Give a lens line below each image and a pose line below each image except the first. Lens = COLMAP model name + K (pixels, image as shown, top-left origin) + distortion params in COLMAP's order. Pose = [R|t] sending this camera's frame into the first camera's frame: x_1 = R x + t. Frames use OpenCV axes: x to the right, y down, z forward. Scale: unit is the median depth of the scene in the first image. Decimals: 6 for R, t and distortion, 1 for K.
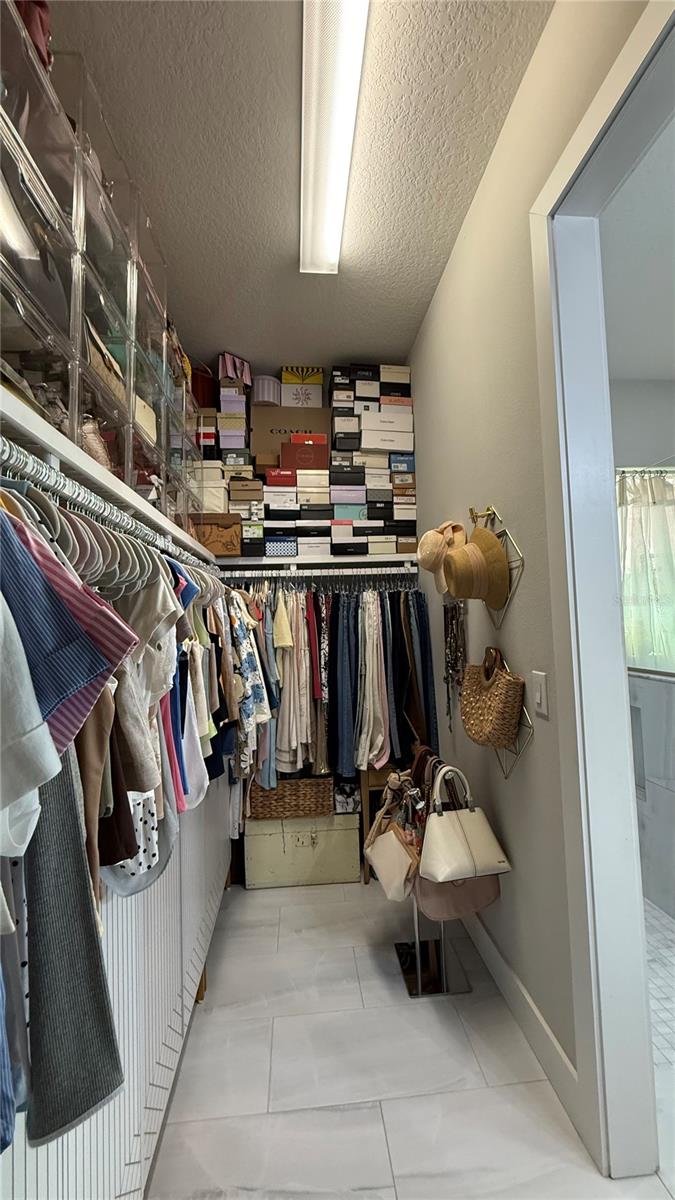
lens RADIAL K [[479.1, 0, 338.2], [0, 479.1, 600.6], [0, 0, 1]] dist [0.000399, -0.000073]
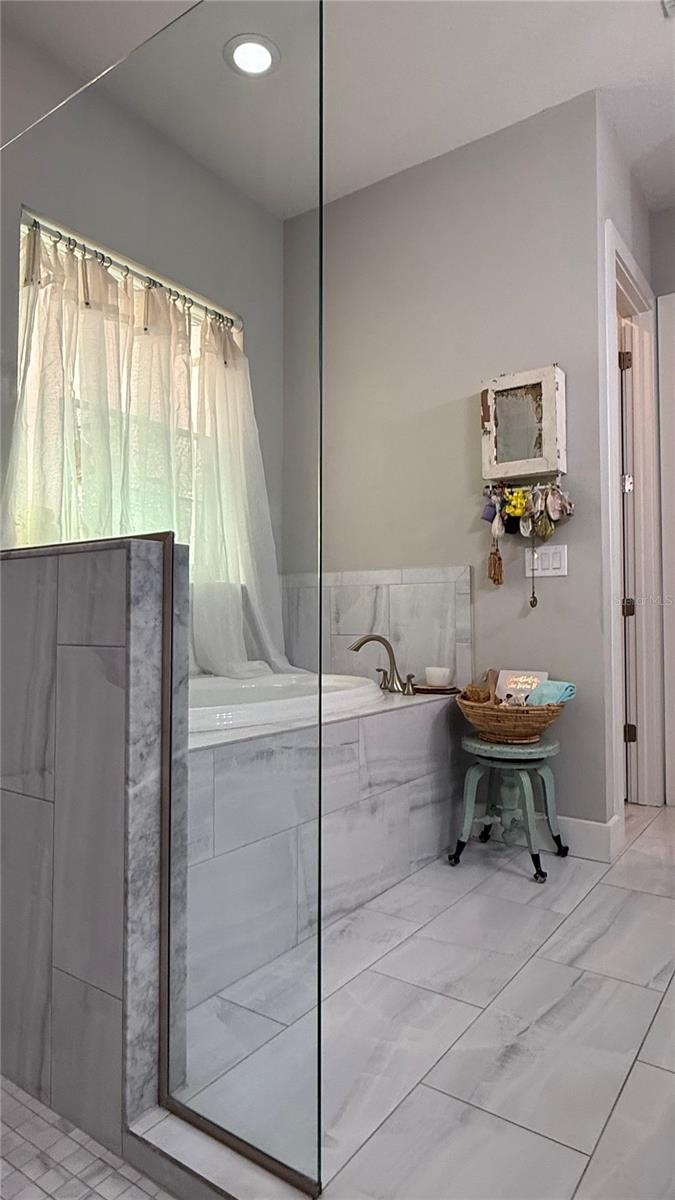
lens RADIAL K [[702.1, 0, 334.4], [0, 702.1, 593.8], [0, 0, 1]] dist [-0.000306, 0.001325]
pose [[0.647203, 0.067783, 0.759298, 0.248334], [-0.061546, 0.997434, -0.036582, 0.143512], [-0.759829, -0.023056, 0.649714, 0.242838]]
